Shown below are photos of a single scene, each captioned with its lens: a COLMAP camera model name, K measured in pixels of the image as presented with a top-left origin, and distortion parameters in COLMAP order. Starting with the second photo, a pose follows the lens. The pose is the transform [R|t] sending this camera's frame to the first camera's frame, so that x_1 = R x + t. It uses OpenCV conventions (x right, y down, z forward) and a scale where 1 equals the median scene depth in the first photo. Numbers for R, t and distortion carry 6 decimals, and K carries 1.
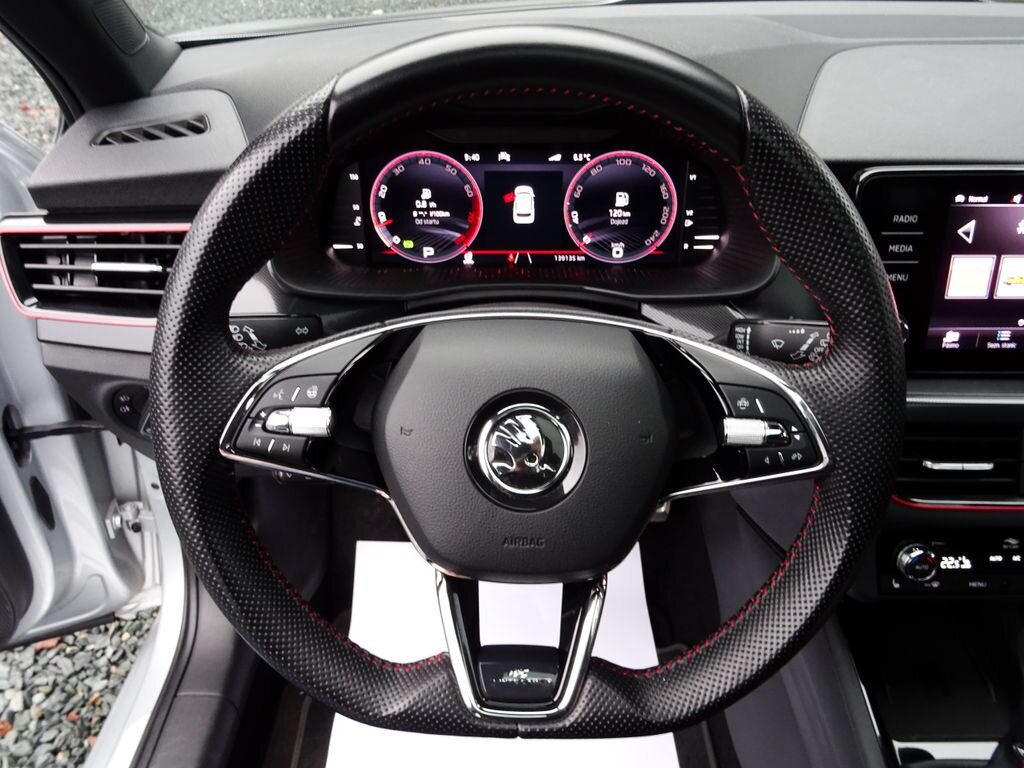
lens RADIAL K [[859.0, 0, 512.0], [0, 859.0, 384.0], [0, 0, 1]] dist [-0.002180, -0.007028]
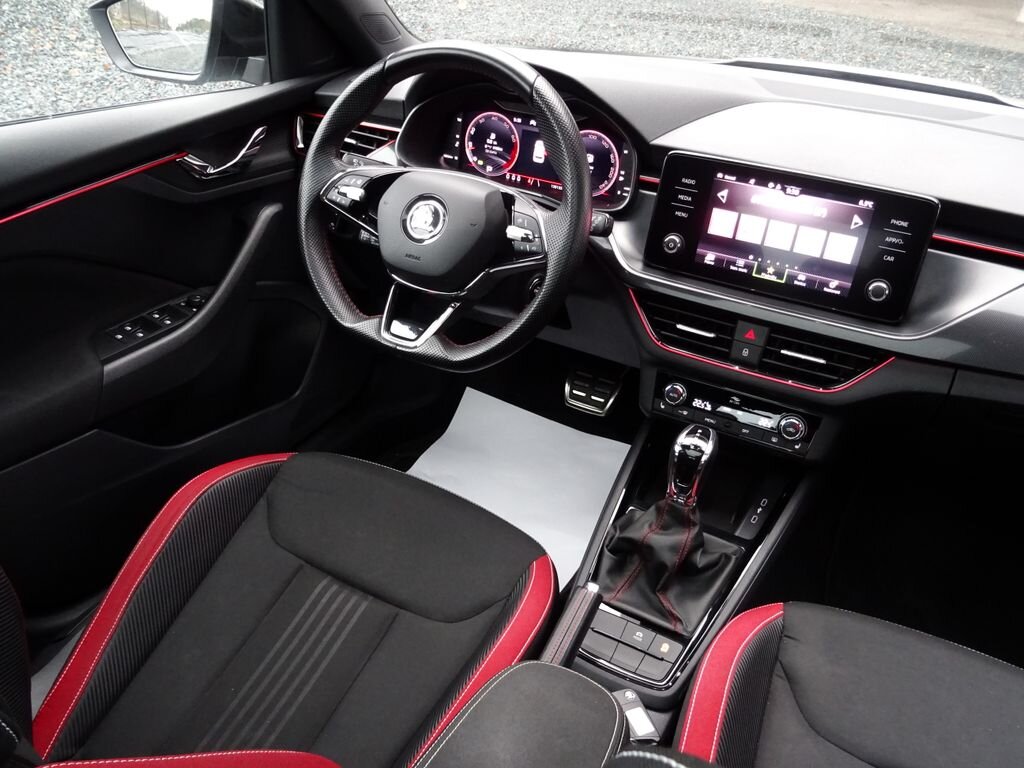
lens RADIAL K [[859.0, 0, 512.0], [0, 859.0, 384.0], [0, 0, 1]] dist [-0.002180, -0.007028]
pose [[0.880145, 0.280960, -0.382632, 0.797103], [-0.304533, 0.952501, -0.001093, 0.277592], [0.364150, 0.117486, 0.923900, -0.634236]]
